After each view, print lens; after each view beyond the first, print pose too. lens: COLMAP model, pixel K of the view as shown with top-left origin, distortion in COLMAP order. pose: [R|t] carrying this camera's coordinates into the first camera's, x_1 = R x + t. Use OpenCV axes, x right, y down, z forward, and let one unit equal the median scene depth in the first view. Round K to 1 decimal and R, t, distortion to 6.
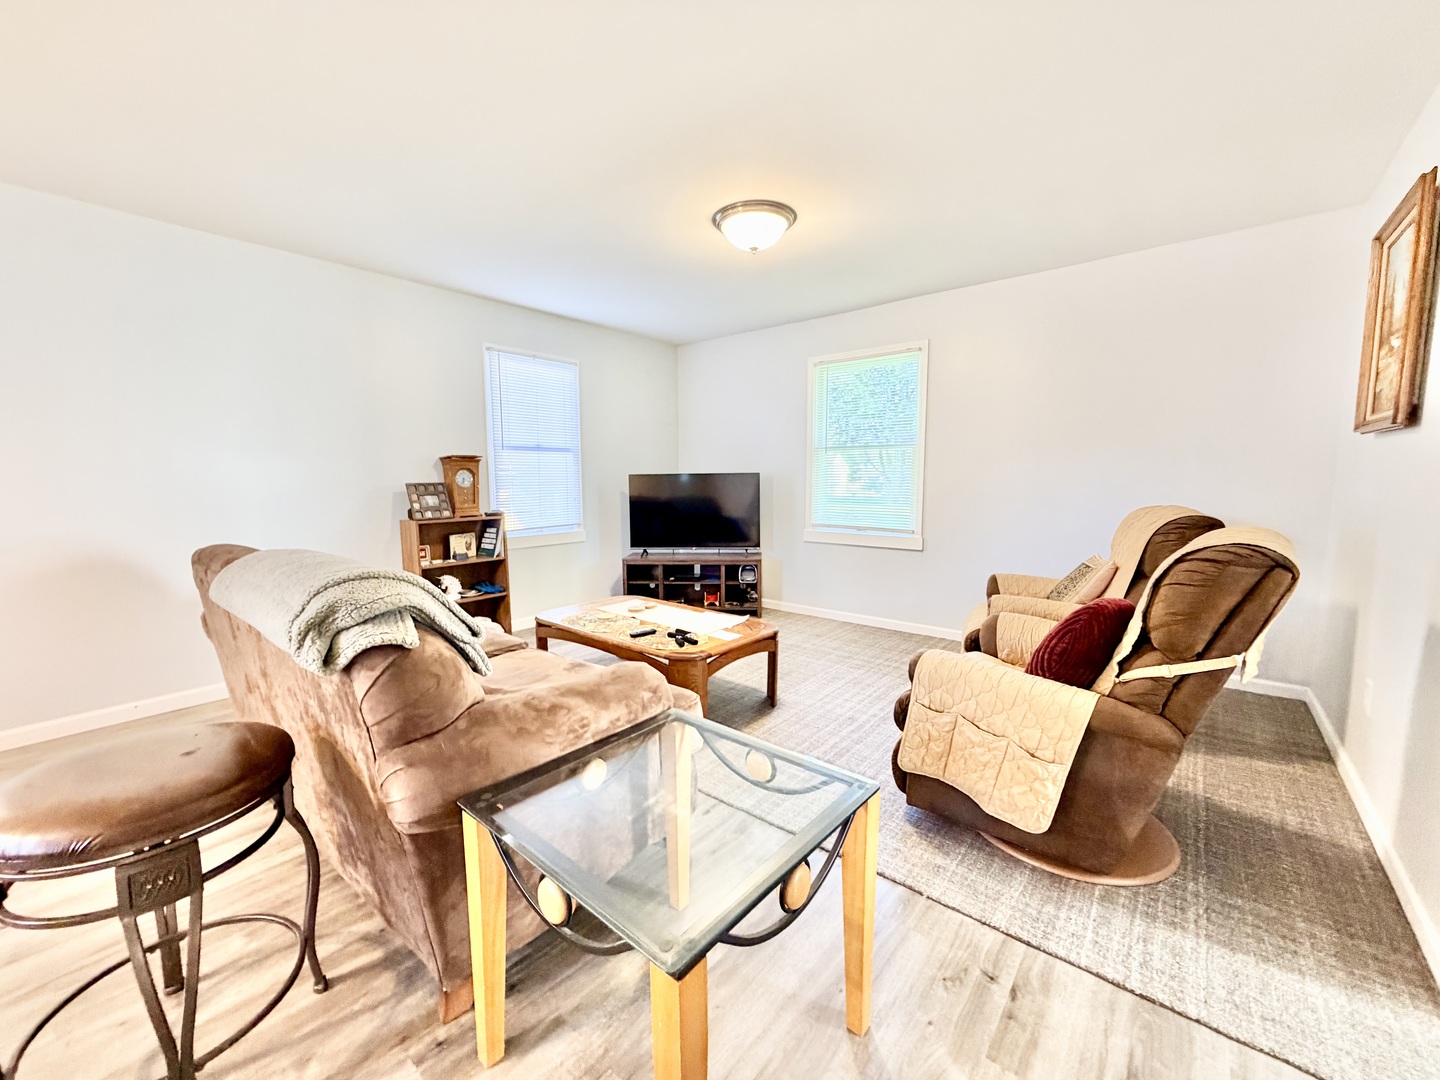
lens RADIAL K [[571.8, 0, 722.6], [0, 571.8, 537.9], [0, 0, 1]] dist [-0.000273, 0.000521]
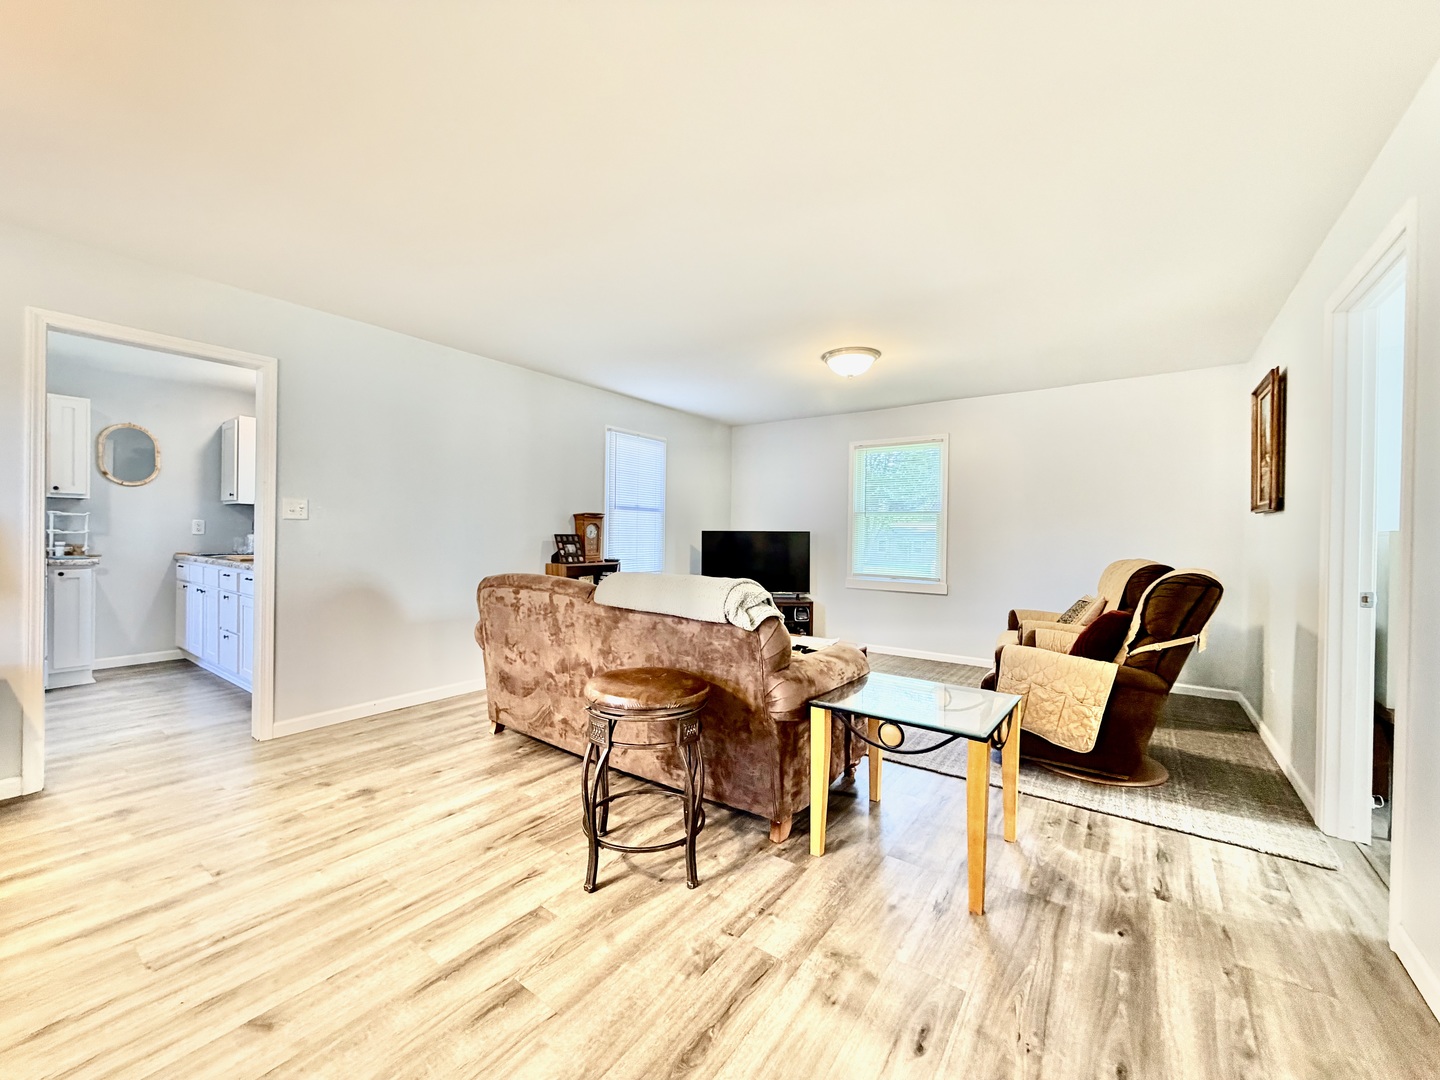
lens RADIAL K [[571.8, 0, 721.3], [0, 571.8, 537.9], [0, 0, 1]] dist [-0.000273, 0.000521]
pose [[0.997578, 0.018066, 0.067163, -0.533998], [-0.011010, 0.994517, -0.103992, 0.076918], [-0.068673, 0.103000, 0.992308, -0.535663]]
